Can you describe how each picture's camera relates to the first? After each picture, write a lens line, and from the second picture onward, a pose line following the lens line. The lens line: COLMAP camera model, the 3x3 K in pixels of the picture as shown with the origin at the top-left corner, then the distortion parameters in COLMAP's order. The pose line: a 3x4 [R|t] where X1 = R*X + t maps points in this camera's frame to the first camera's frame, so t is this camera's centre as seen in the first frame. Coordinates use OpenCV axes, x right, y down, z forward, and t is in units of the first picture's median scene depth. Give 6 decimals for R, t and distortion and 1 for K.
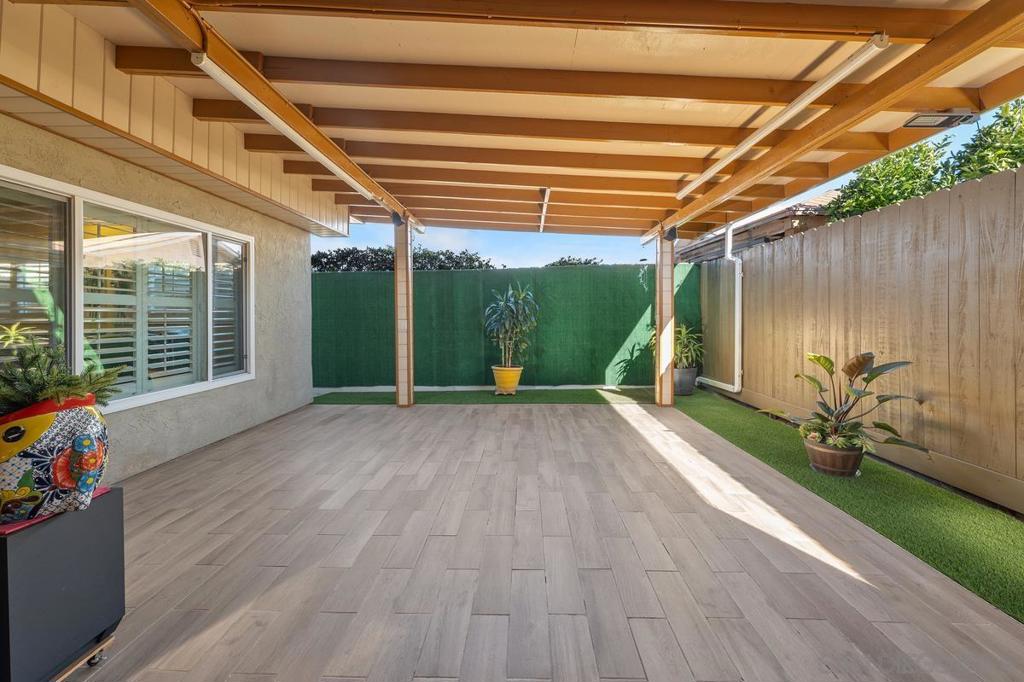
lens RADIAL K [[431.1, 0, 509.2], [0, 431.1, 319.6], [0, 0, 1]] dist [0.002873, 0.000273]
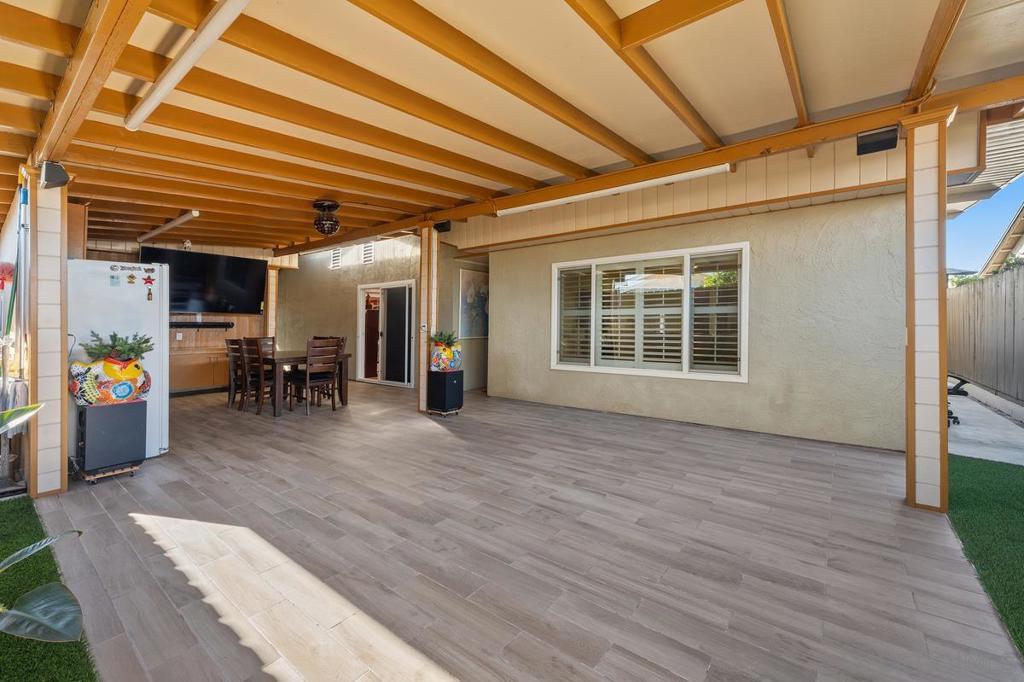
lens RADIAL K [[405.0, 0, 512.0], [0, 405.0, 341.0], [0, 0, 1]] dist [0.000375, 0.000047]
pose [[-0.567614, 0.041359, -0.822255, 0.556325], [0.004179, 0.998869, 0.047358, -0.005711], [0.823284, 0.023445, -0.567145, 1.264670]]
